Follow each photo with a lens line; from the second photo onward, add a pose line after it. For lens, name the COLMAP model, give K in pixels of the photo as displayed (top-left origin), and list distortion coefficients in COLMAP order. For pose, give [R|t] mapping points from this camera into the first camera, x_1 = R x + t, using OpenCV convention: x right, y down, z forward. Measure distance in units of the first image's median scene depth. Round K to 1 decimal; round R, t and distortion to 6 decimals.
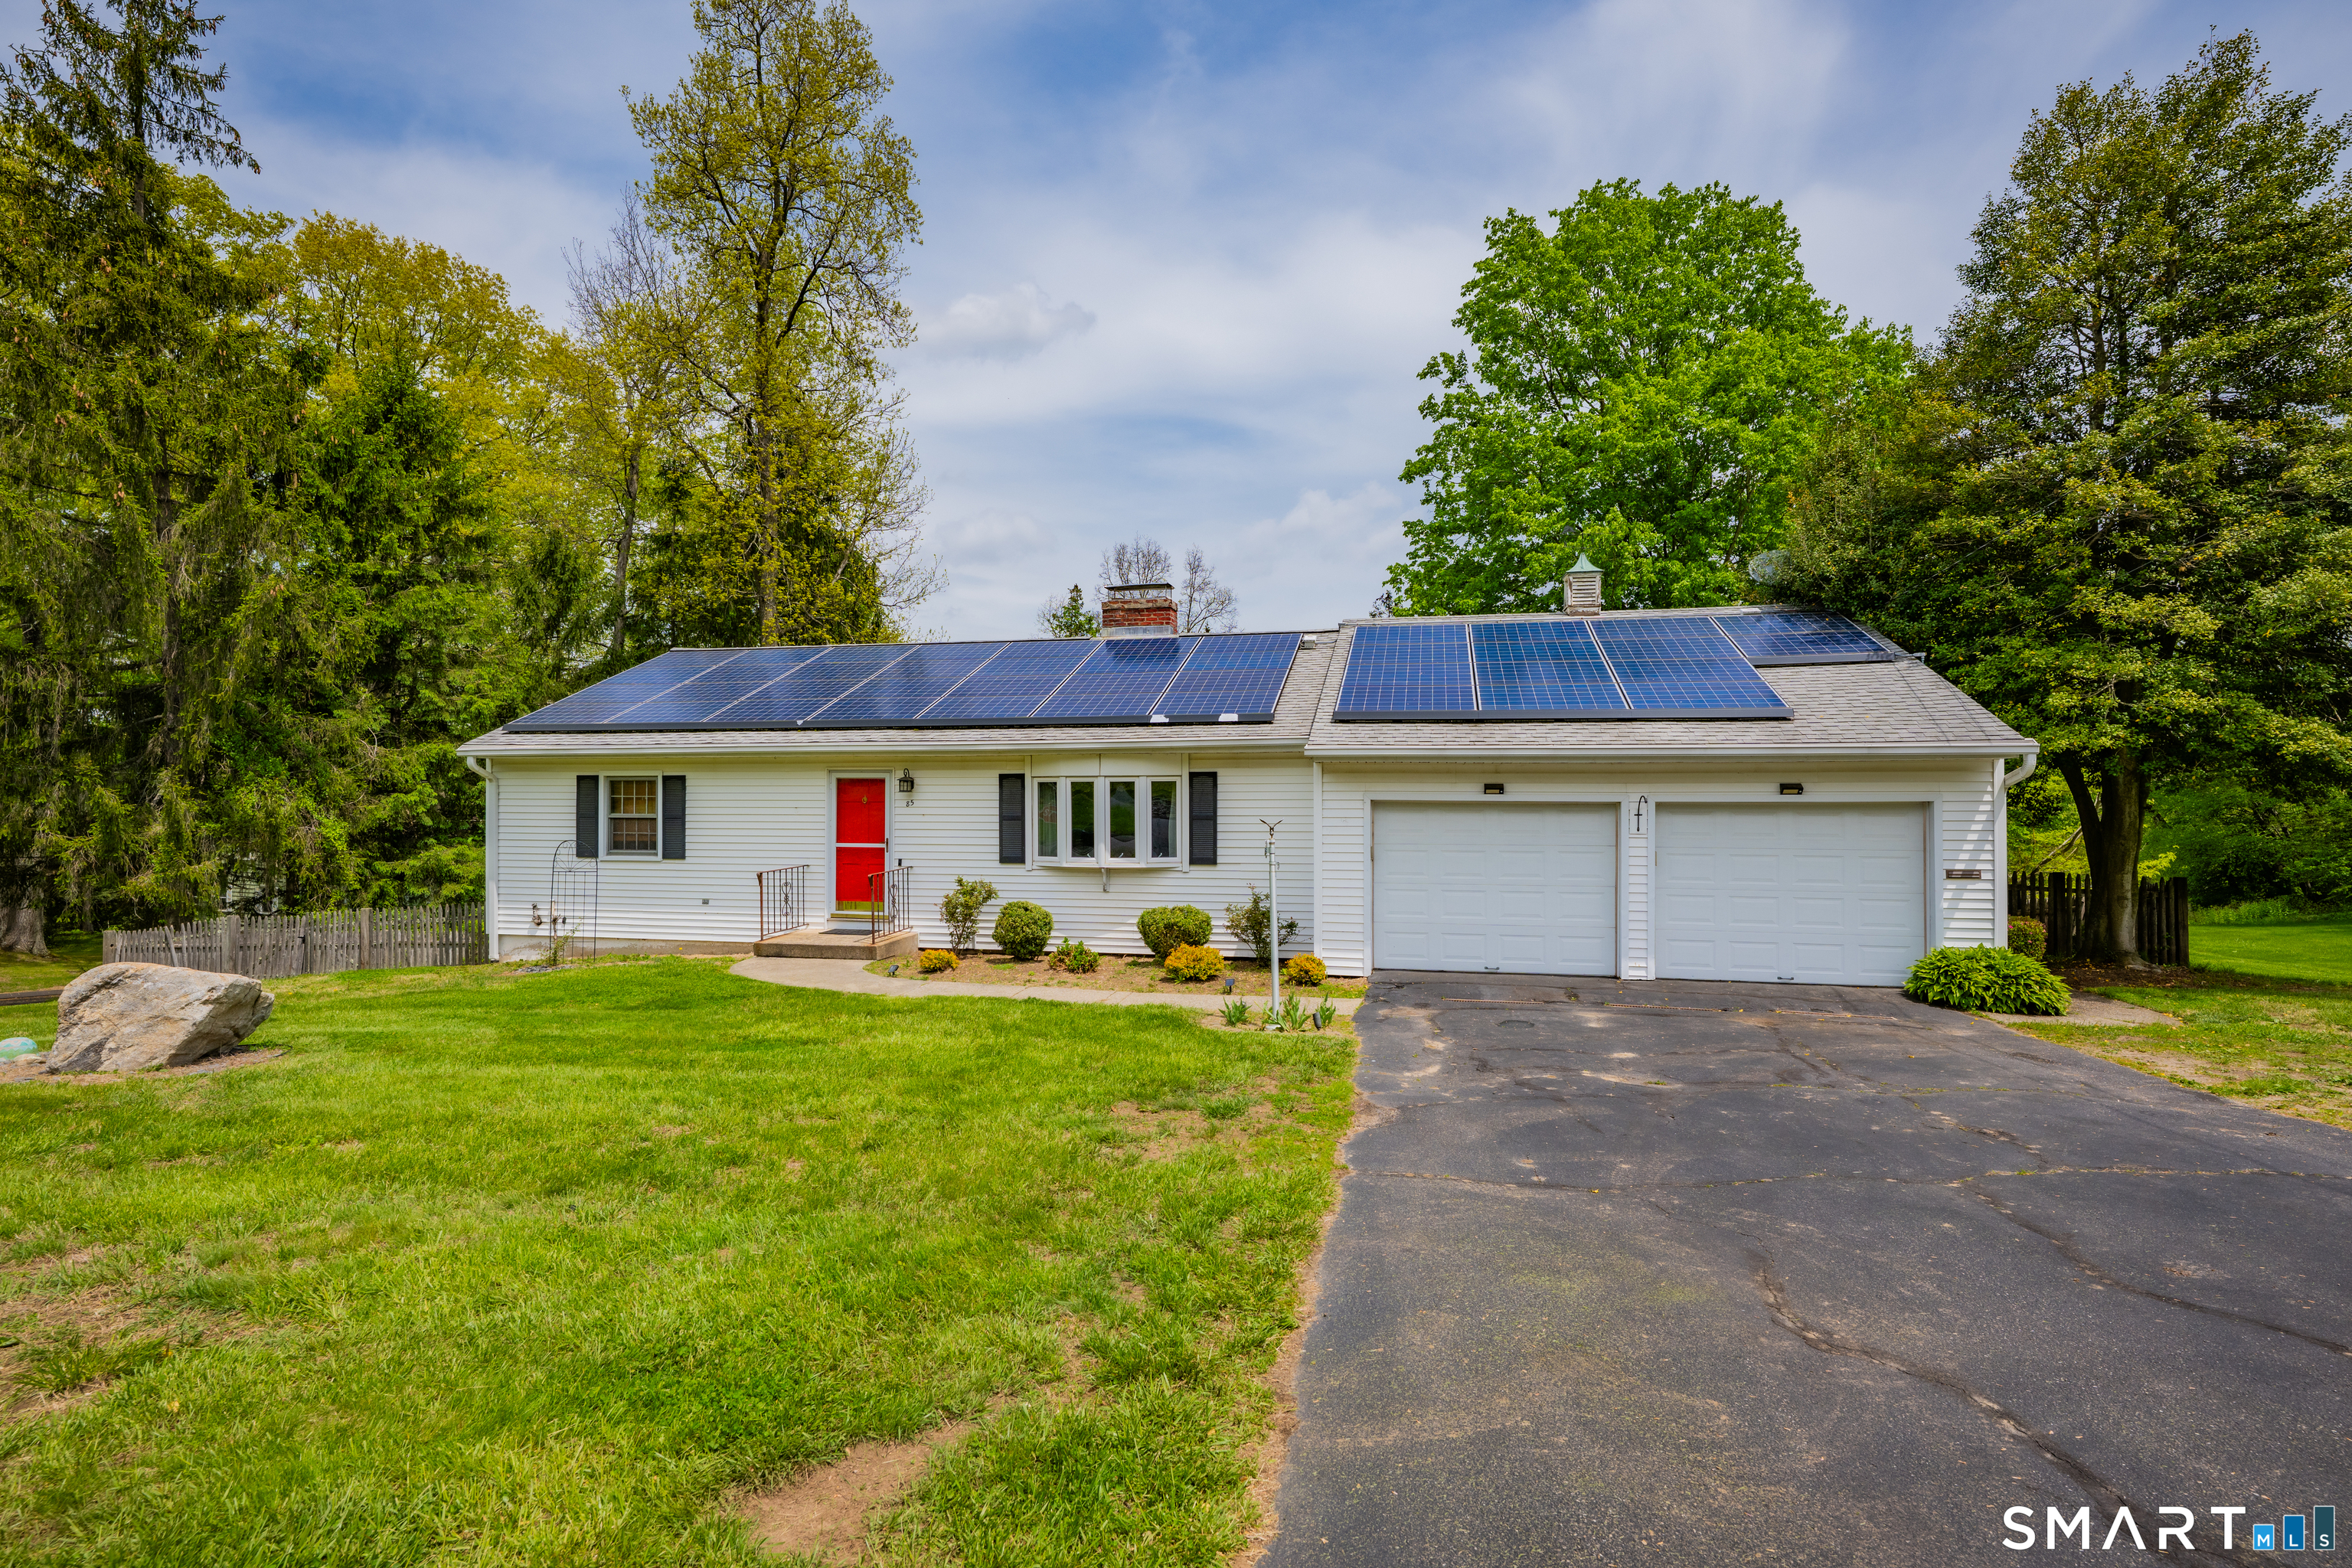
lens RADIAL K [[1103.2, 0, 1177.4], [0, 1103.2, 791.8], [0, 0, 1]] dist [-0.003987, -0.001239]
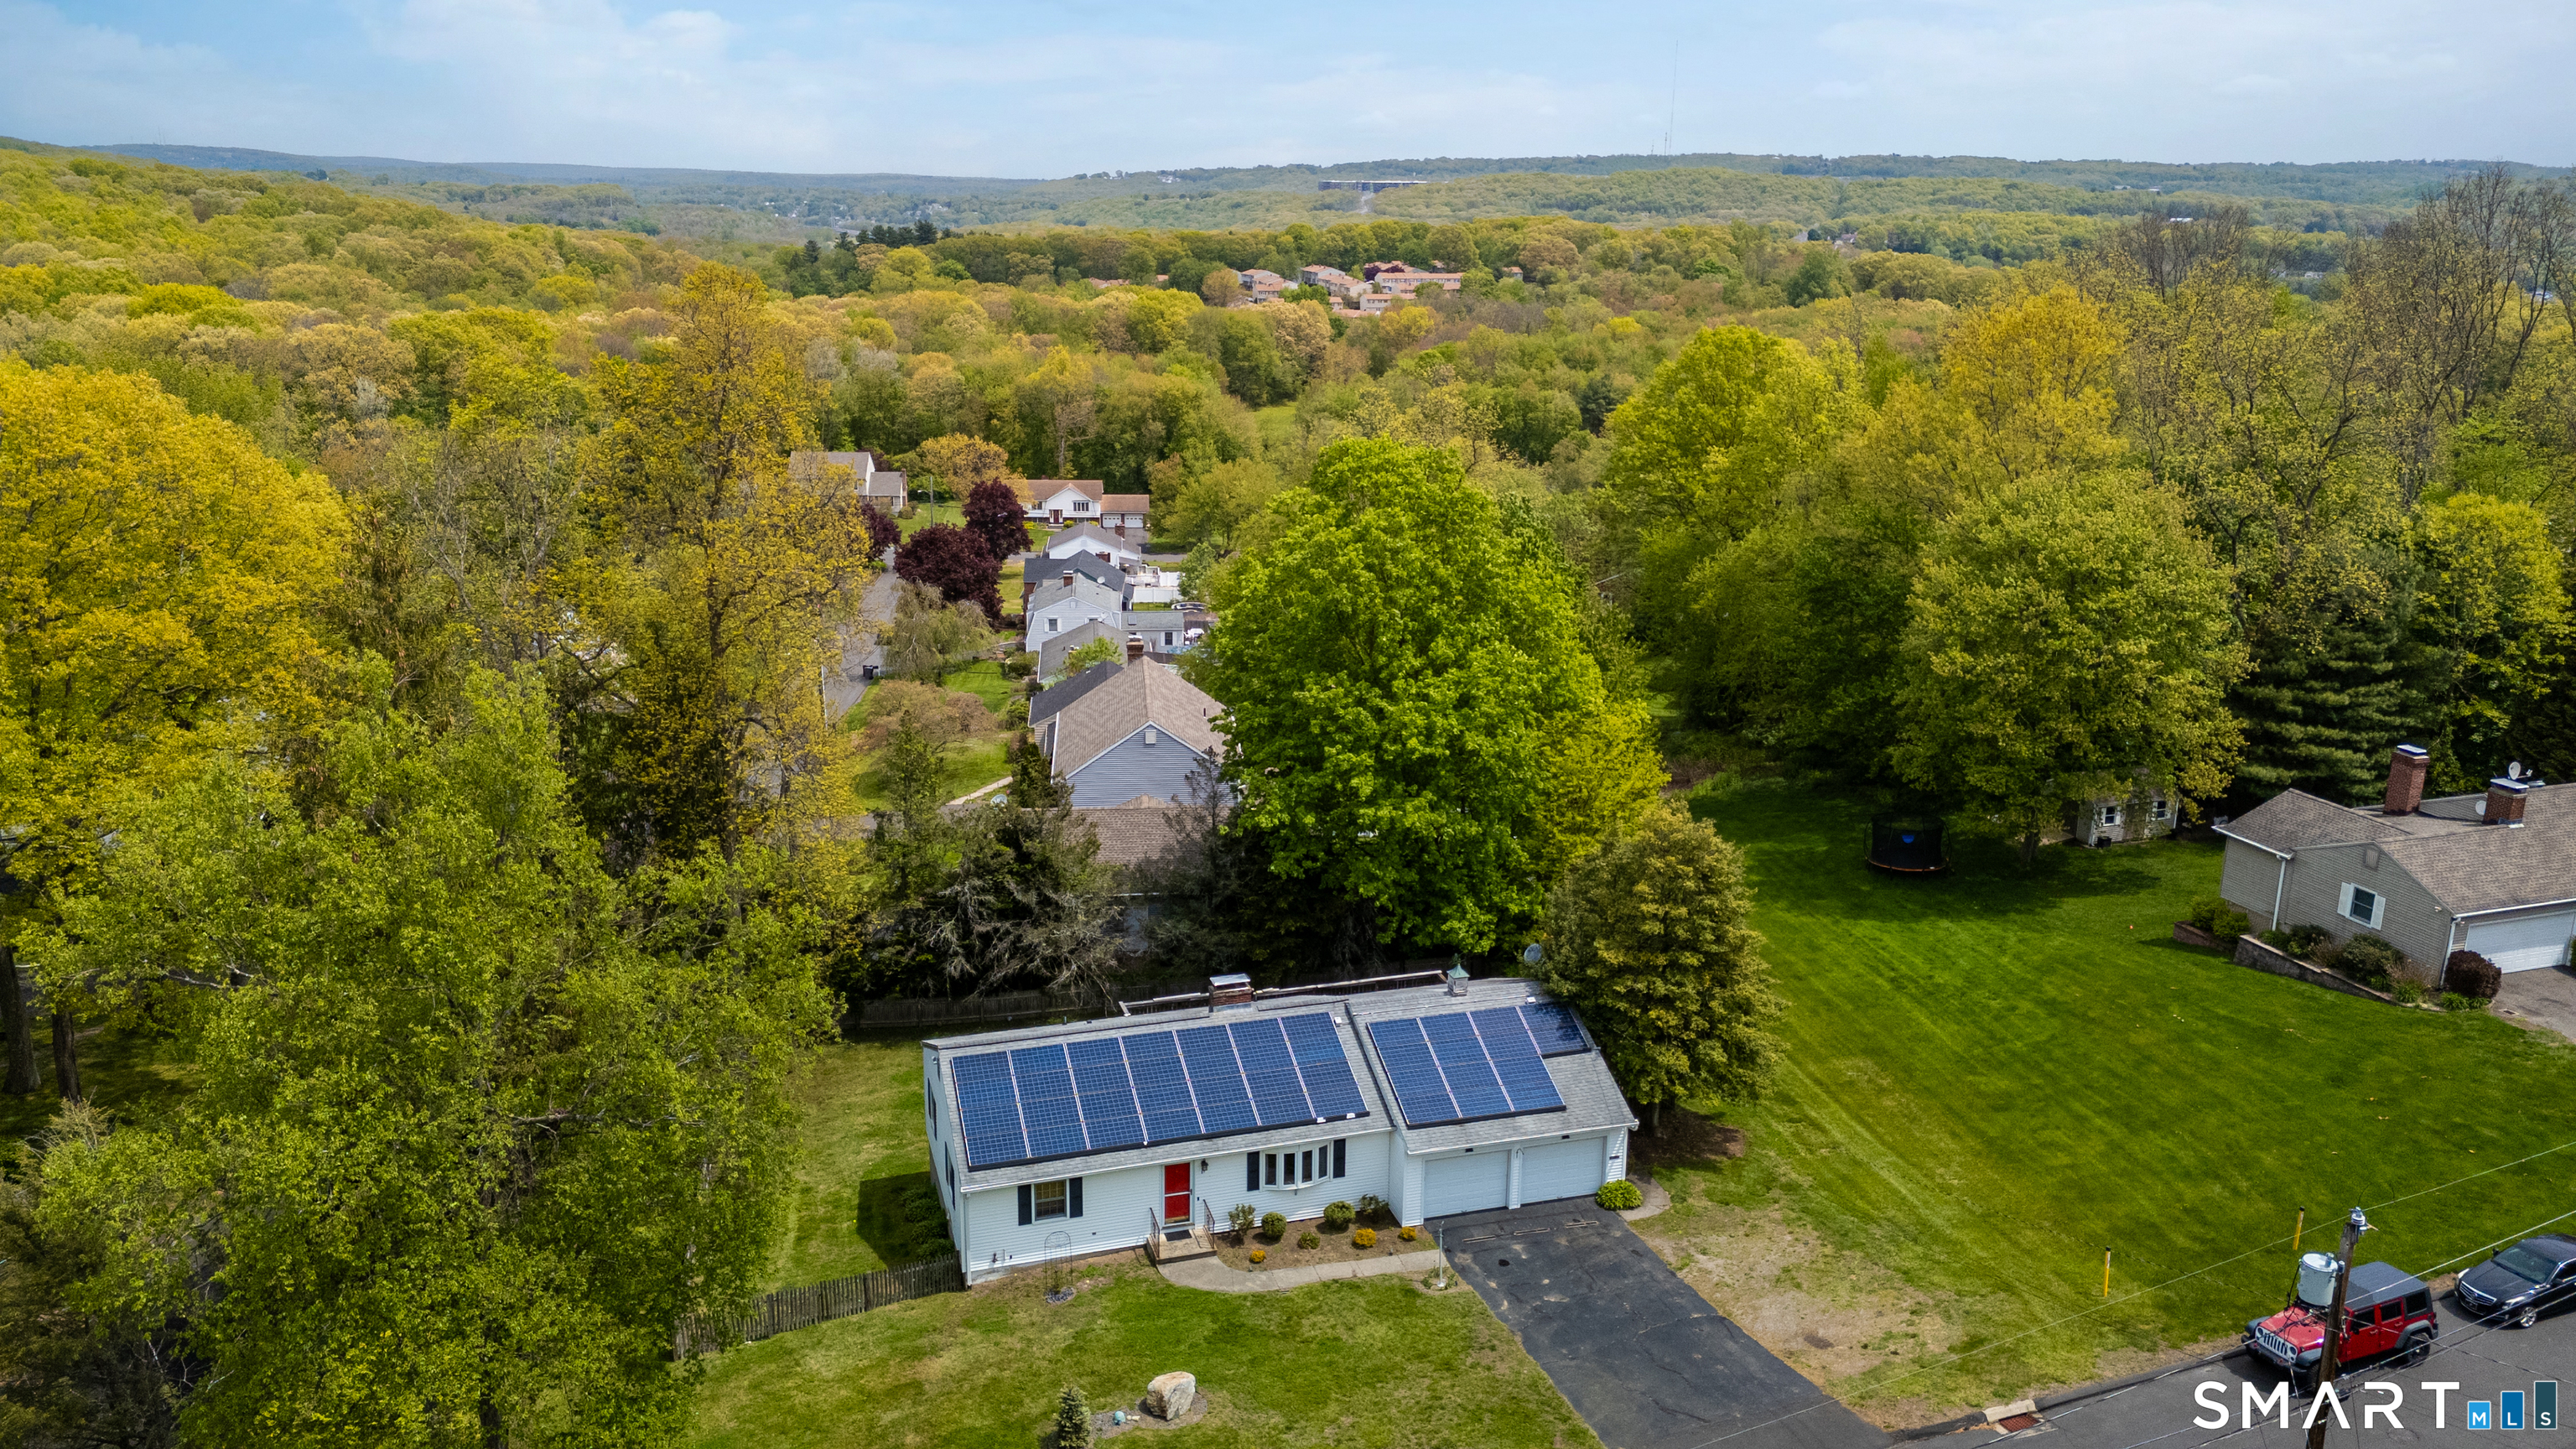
lens RADIAL K [[1753.1, 0, 1270.2], [0, 1753.1, 725.9], [0, 0, 1]] dist [0.051361, -0.005894]
pose [[0.878781, -0.119736, 0.461960, -1.593318], [-0.005488, 0.965413, 0.260666, -1.698160], [-0.477194, -0.231604, 0.847730, -1.706800]]
